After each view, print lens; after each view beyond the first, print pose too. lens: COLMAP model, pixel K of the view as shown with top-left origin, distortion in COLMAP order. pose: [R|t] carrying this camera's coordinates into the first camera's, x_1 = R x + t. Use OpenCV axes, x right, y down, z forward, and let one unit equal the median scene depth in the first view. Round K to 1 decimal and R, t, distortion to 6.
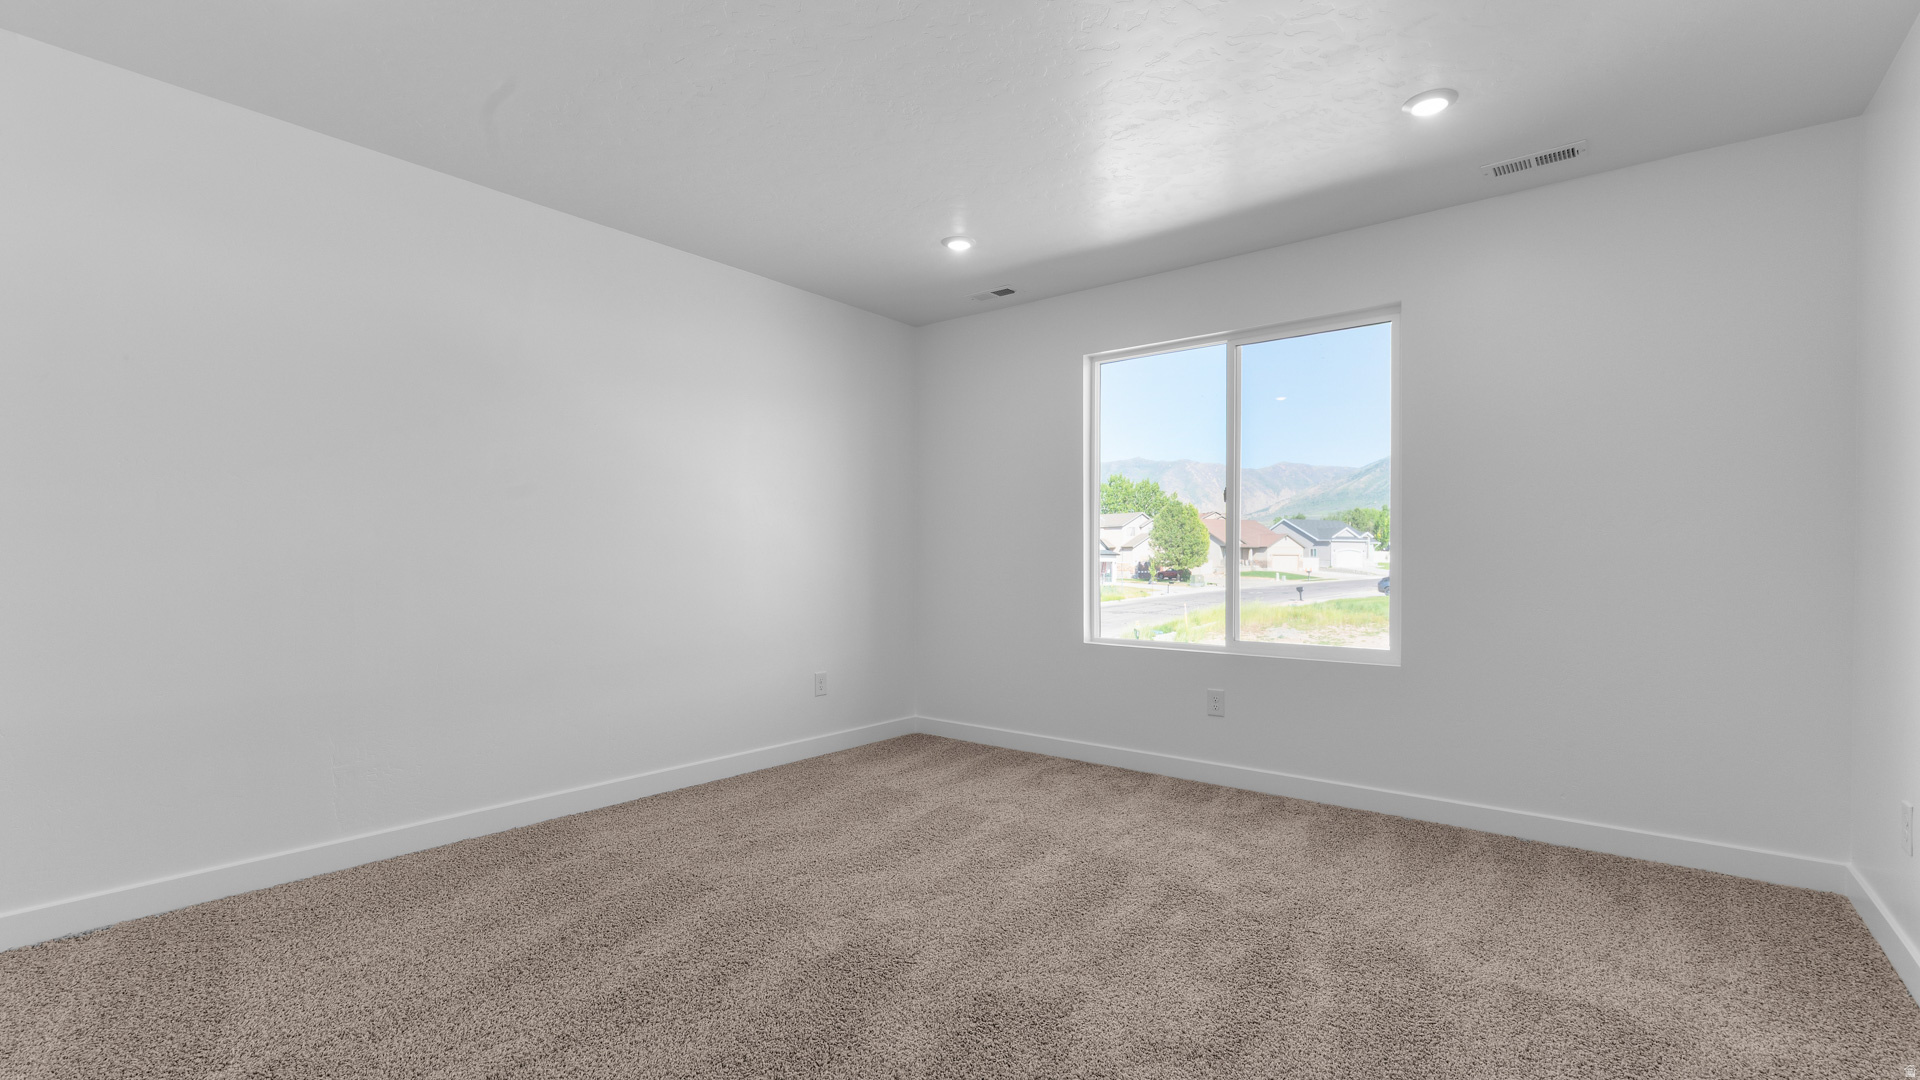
lens RADIAL K [[831.3, 0, 943.4], [0, 831.3, 567.5], [0, 0, 1]] dist [0.006906, -0.005335]
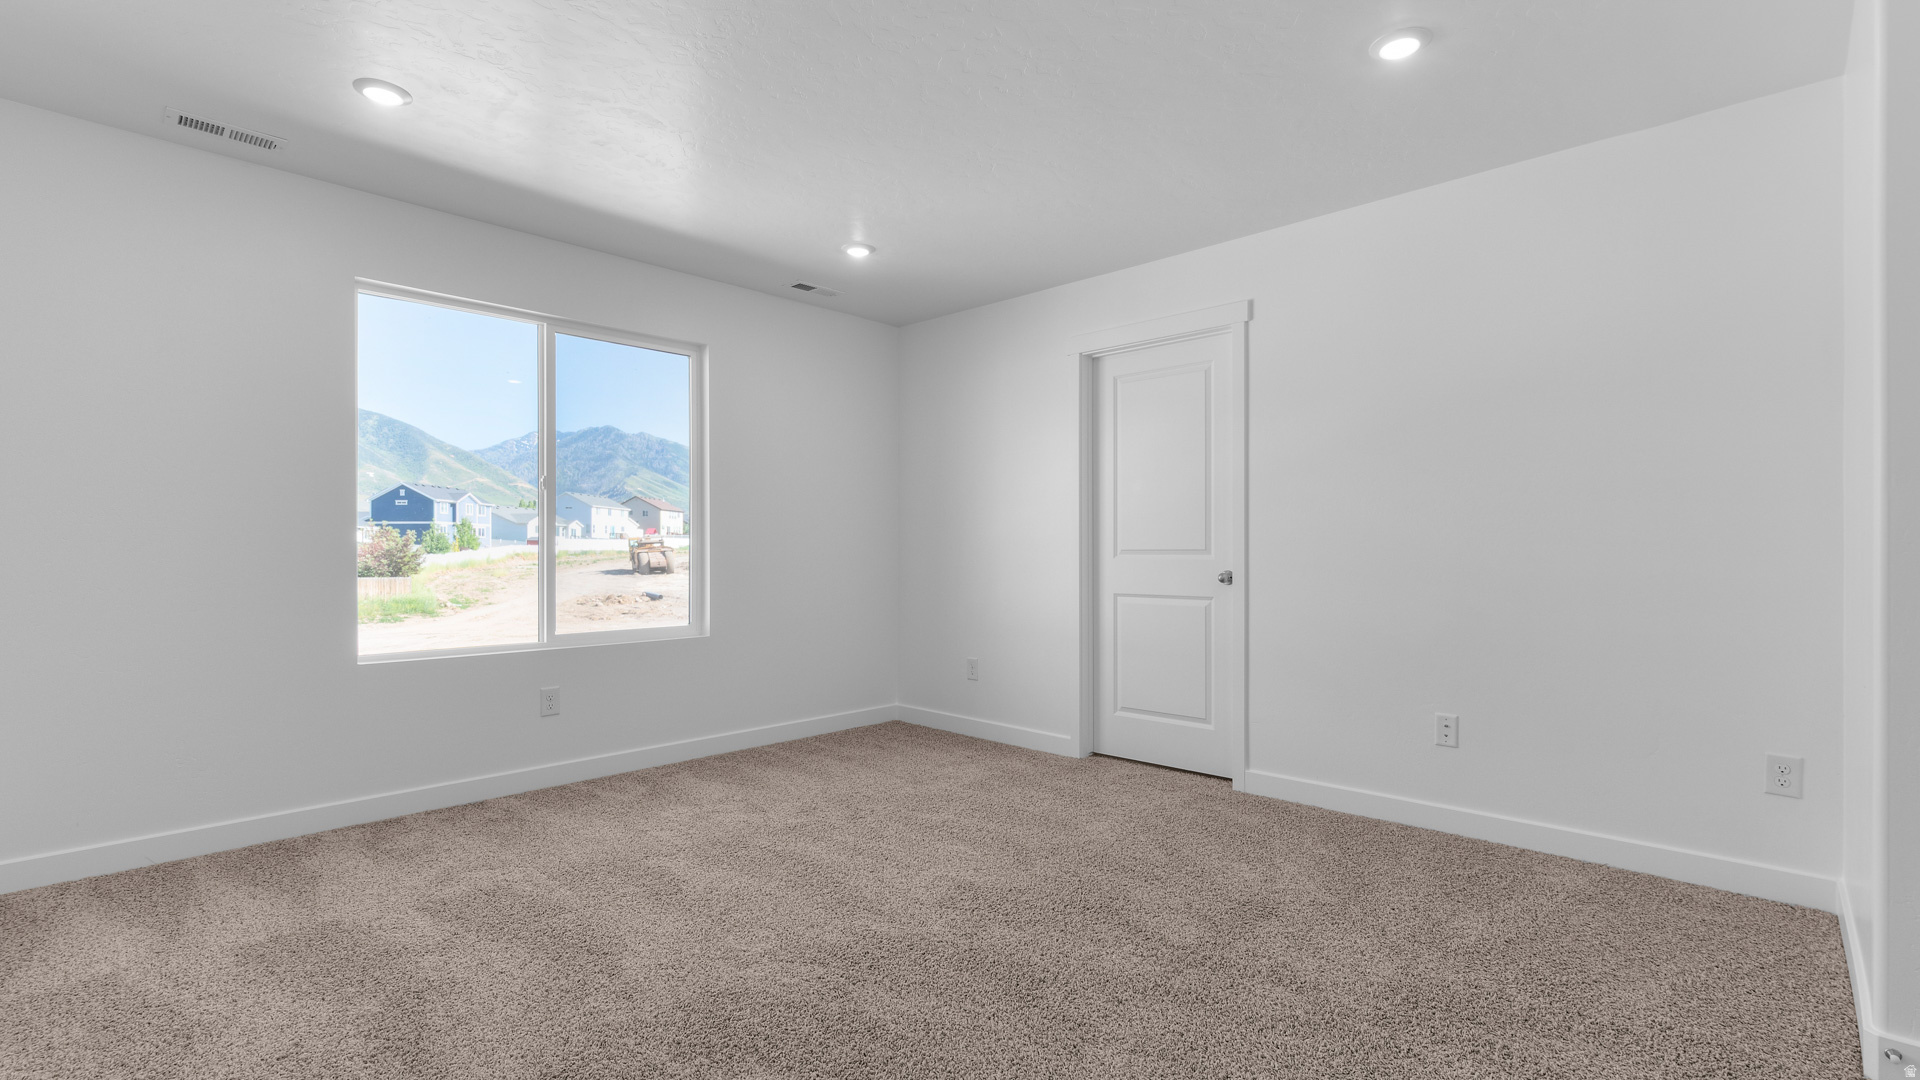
lens RADIAL K [[862.0, 0, 962.9], [0, 862.0, 549.2], [0, 0, 1]] dist [-0.022123, 0.002161]
pose [[0.067205, 0.006763, 0.997716, -0.657029], [0.020890, 0.999748, -0.008184, 0.007252], [-0.997520, 0.021392, 0.067047, 0.489911]]
